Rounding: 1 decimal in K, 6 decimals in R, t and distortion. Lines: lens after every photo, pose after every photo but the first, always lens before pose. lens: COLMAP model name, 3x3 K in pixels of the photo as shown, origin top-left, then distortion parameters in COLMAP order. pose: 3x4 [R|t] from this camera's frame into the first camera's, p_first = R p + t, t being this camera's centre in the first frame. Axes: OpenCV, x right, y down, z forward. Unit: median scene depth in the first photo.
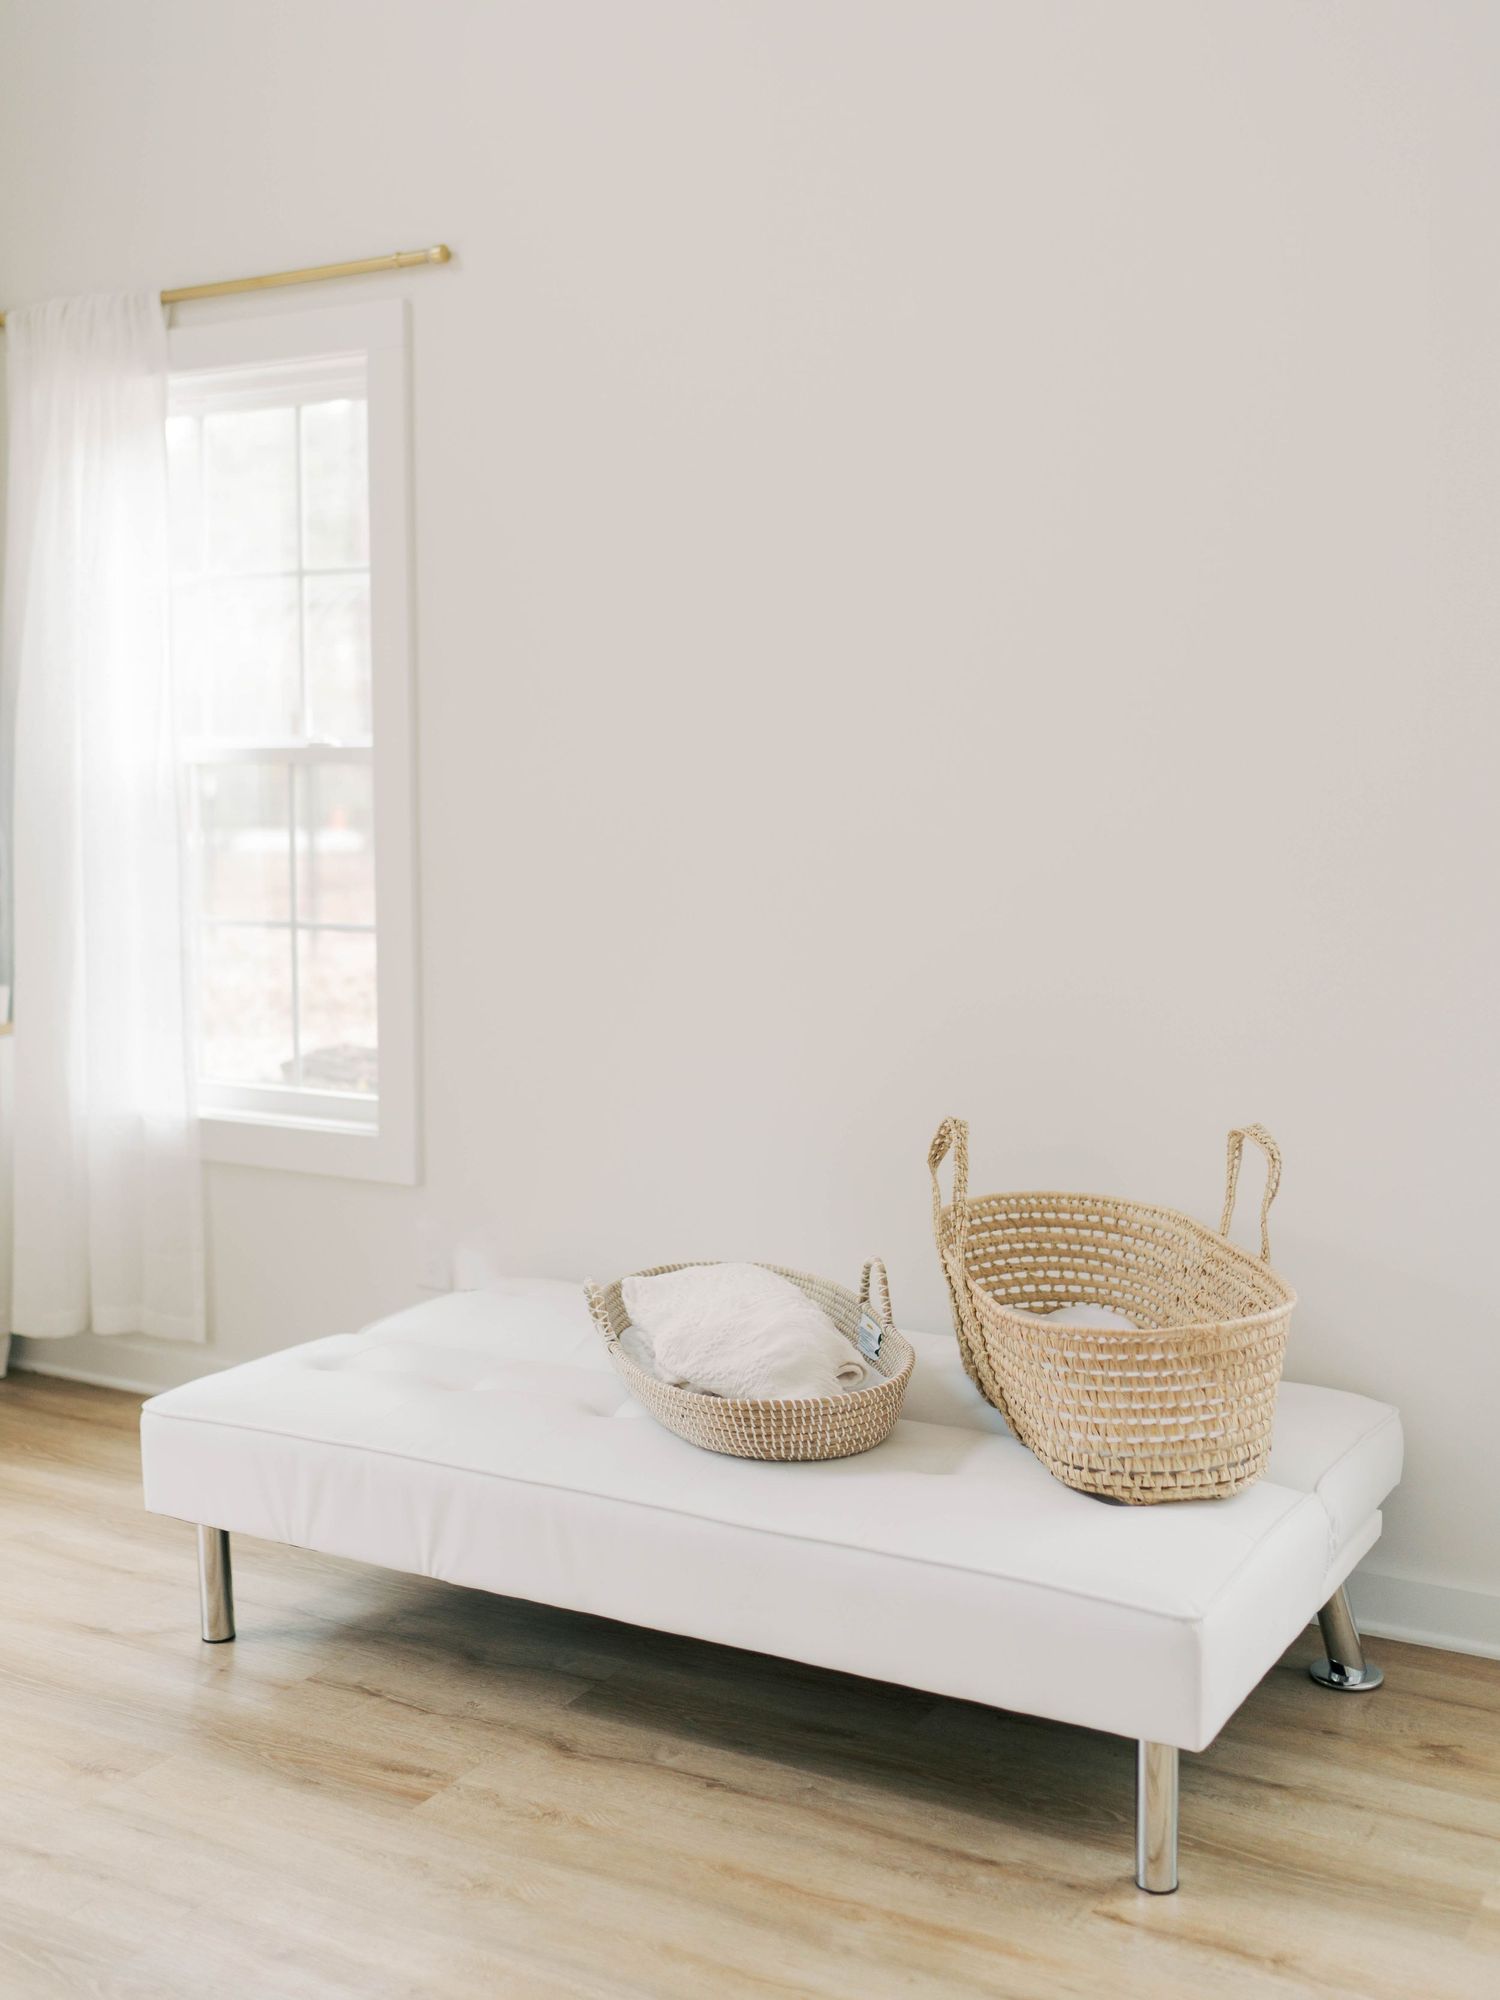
lens RADIAL K [[2190.6, 0, 750.6], [0, 2190.6, 890.9], [0, 0, 1]] dist [-0.002756, -0.007040]
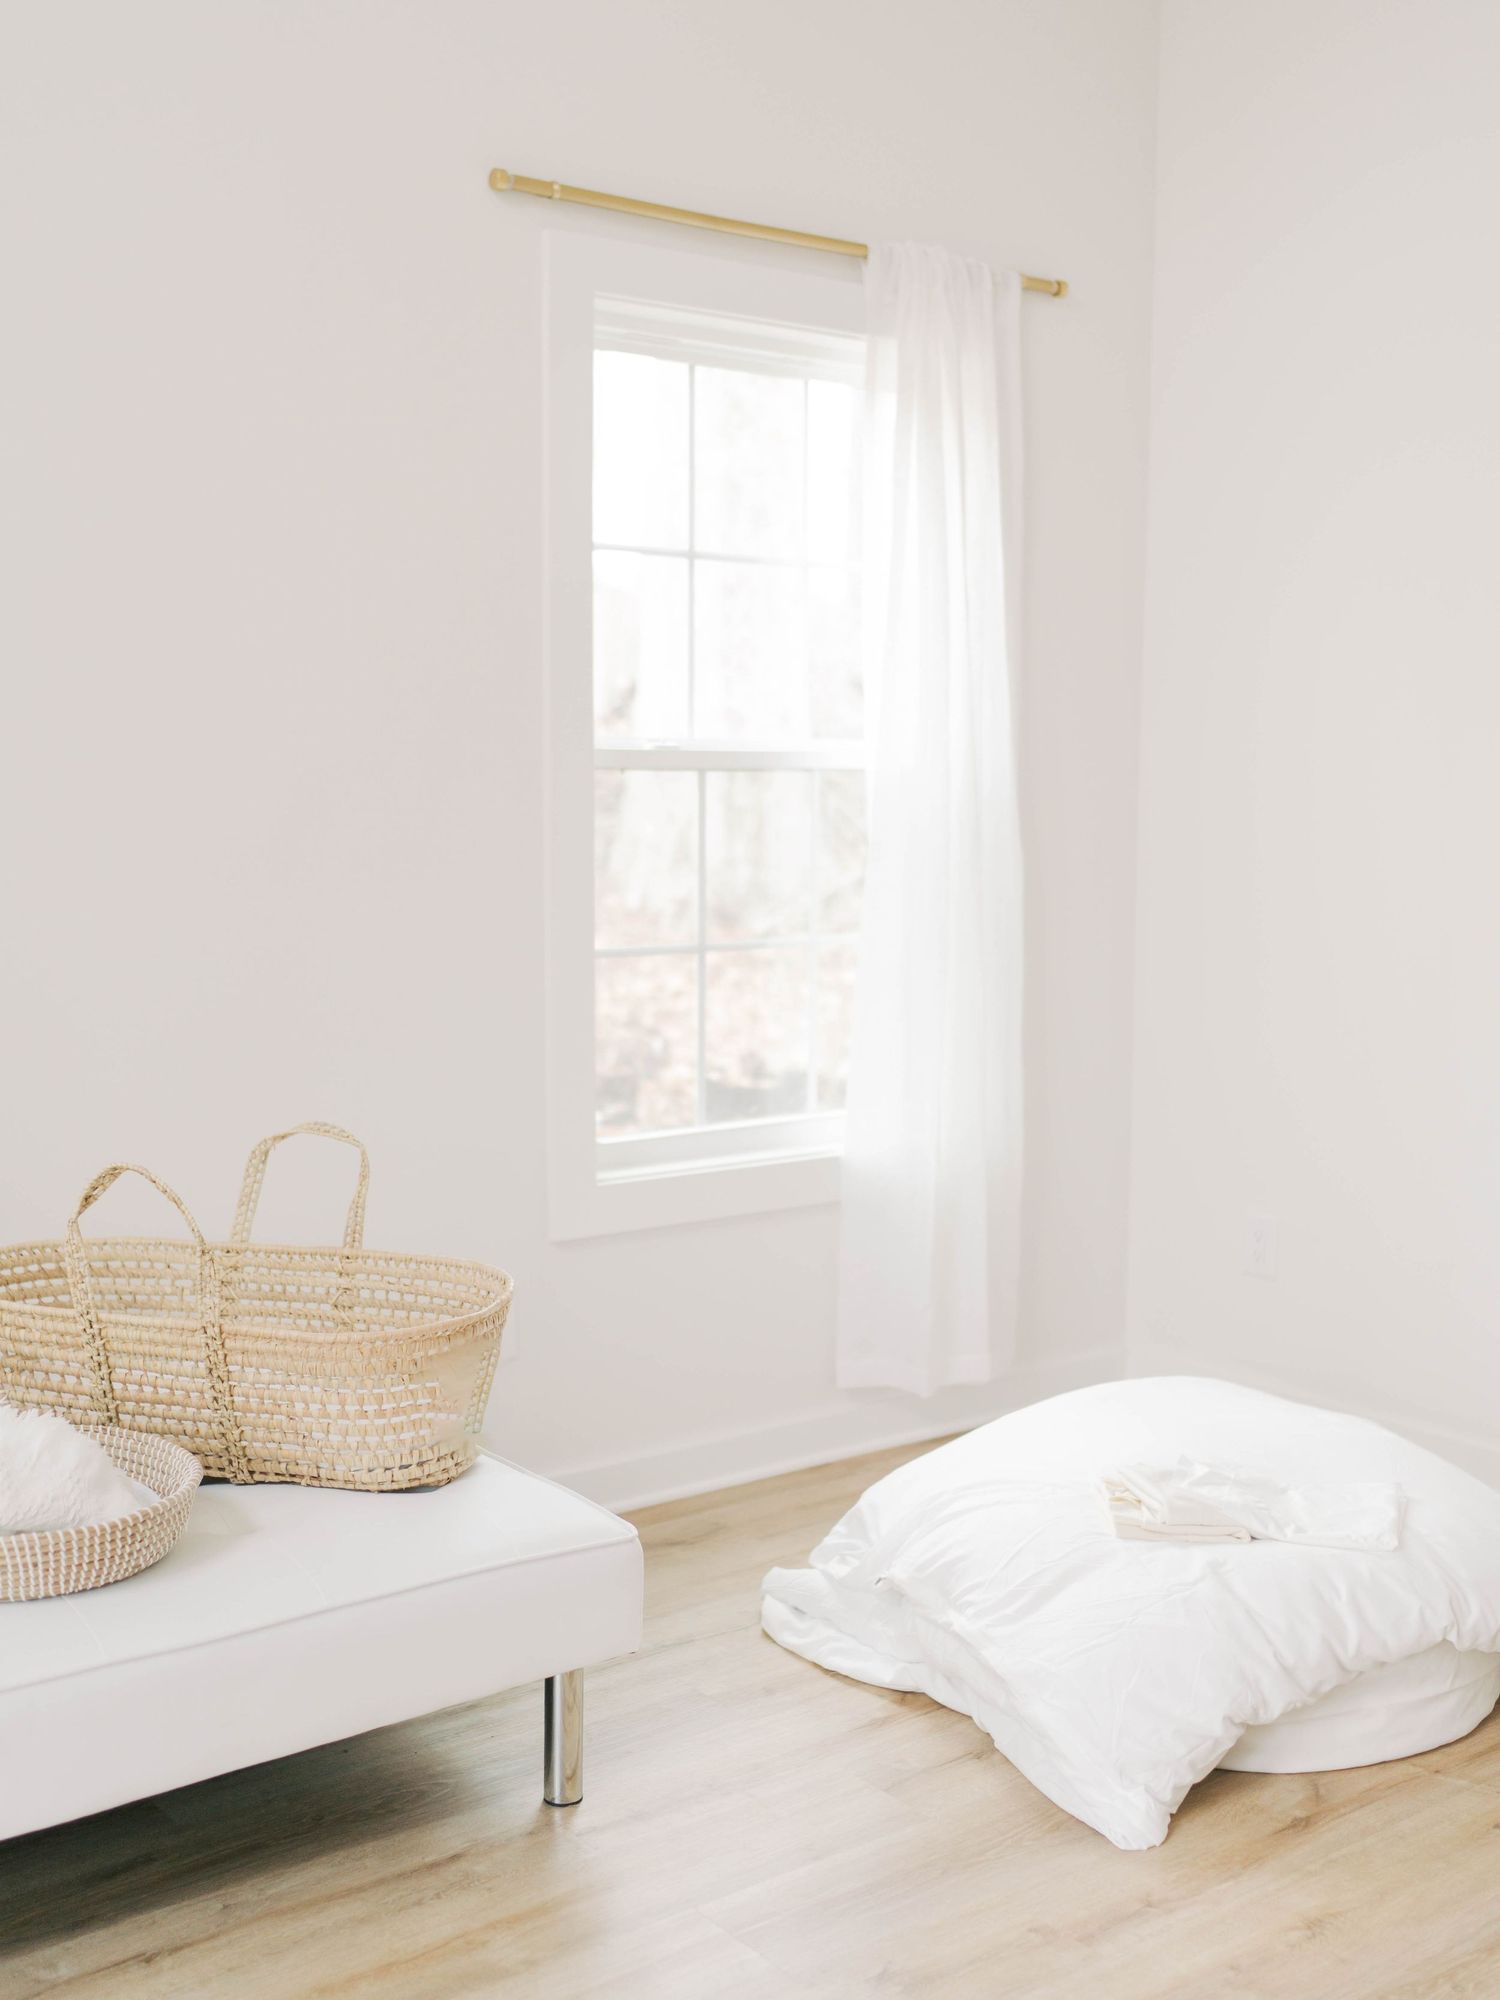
lens RADIAL K [[2196.9, 0, 747.6], [0, 2196.9, 1036.4], [0, 0, 1]] dist [-0.010420, 0.012472]
pose [[0.373585, -0.104226, 0.921722, -0.593651], [0.050726, 0.994476, 0.091893, -0.016872], [-0.926208, 0.012425, 0.376808, 0.391717]]
